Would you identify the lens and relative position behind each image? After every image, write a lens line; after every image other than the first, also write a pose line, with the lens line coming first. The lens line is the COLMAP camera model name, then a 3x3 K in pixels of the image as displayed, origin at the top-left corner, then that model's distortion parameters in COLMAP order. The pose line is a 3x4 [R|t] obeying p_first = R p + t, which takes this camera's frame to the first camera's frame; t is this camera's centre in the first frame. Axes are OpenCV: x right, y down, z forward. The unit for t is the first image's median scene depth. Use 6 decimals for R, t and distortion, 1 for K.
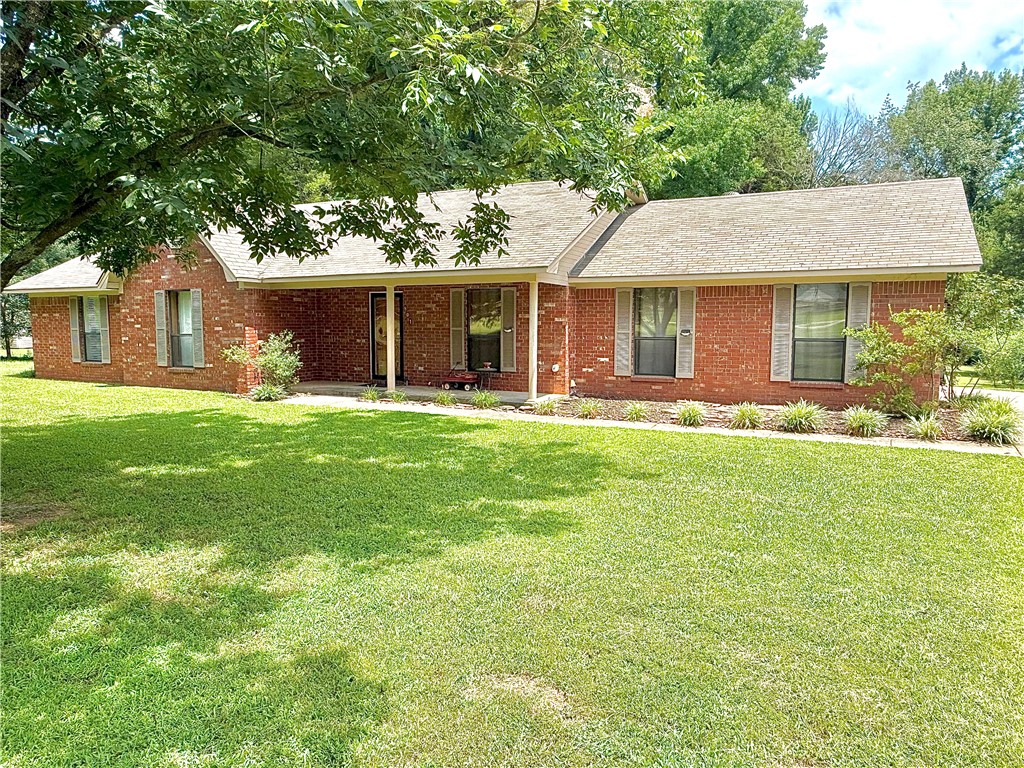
lens RADIAL K [[711.0, 0, 512.0], [0, 711.0, 384.0], [0, 0, 1]] dist [-0.004261, 0.002344]
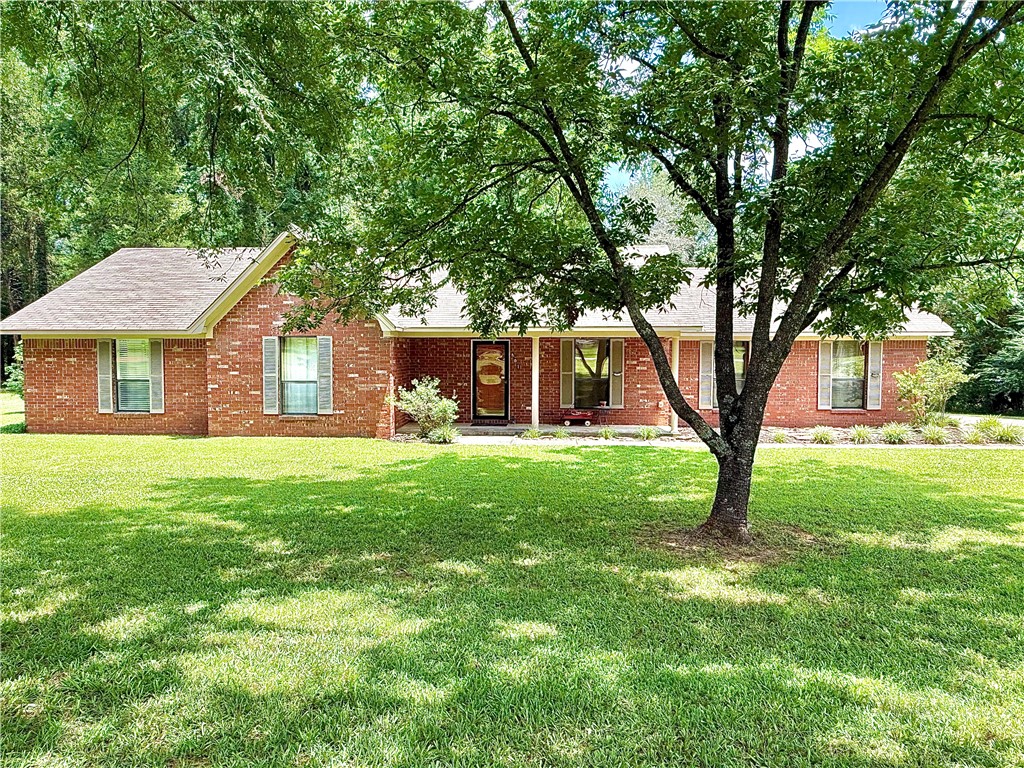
lens RADIAL K [[711.0, 0, 512.0], [0, 711.0, 384.0], [0, 0, 1]] dist [-0.004261, 0.002344]
pose [[0.911307, -0.017803, 0.411343, -0.628255], [0.035397, 0.998753, -0.035195, -0.021975], [-0.410204, 0.046634, 0.910801, -0.018160]]
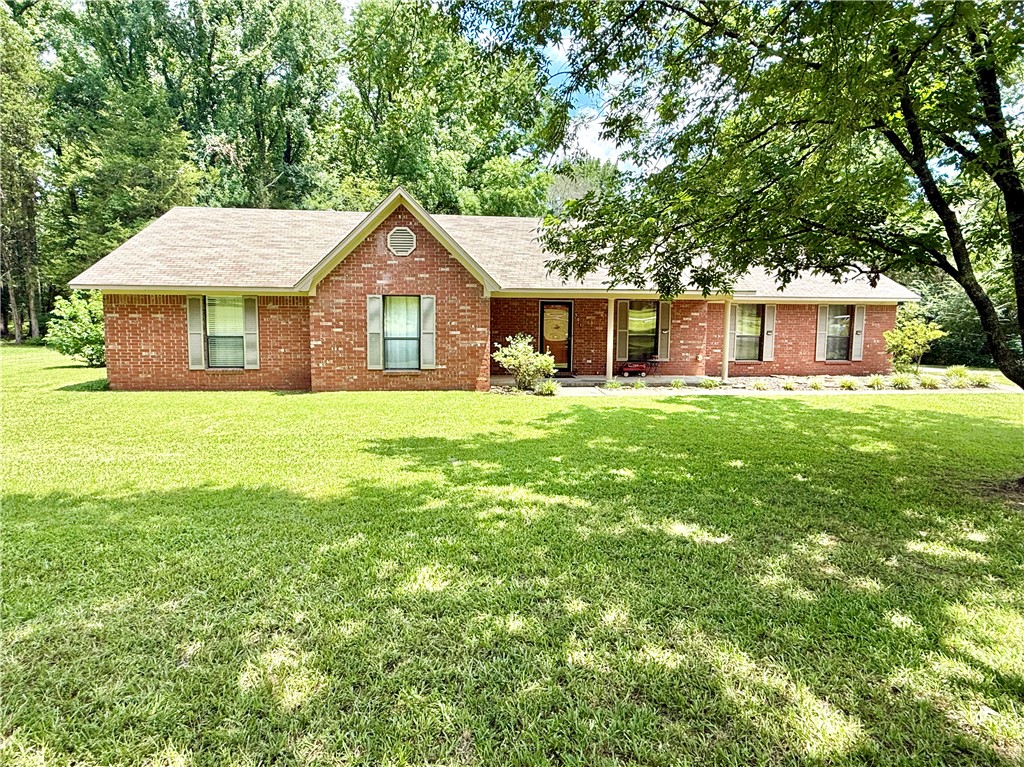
lens RADIAL K [[564.2, 0, 508.9], [0, 564.2, 360.2], [0, 0, 1]] dist [-0.000839, -0.001069]
pose [[0.830222, -0.040258, 0.555978, -0.830198], [0.039771, 0.999125, 0.012958, -0.043899], [-0.556013, 0.011354, 0.831096, 0.240467]]
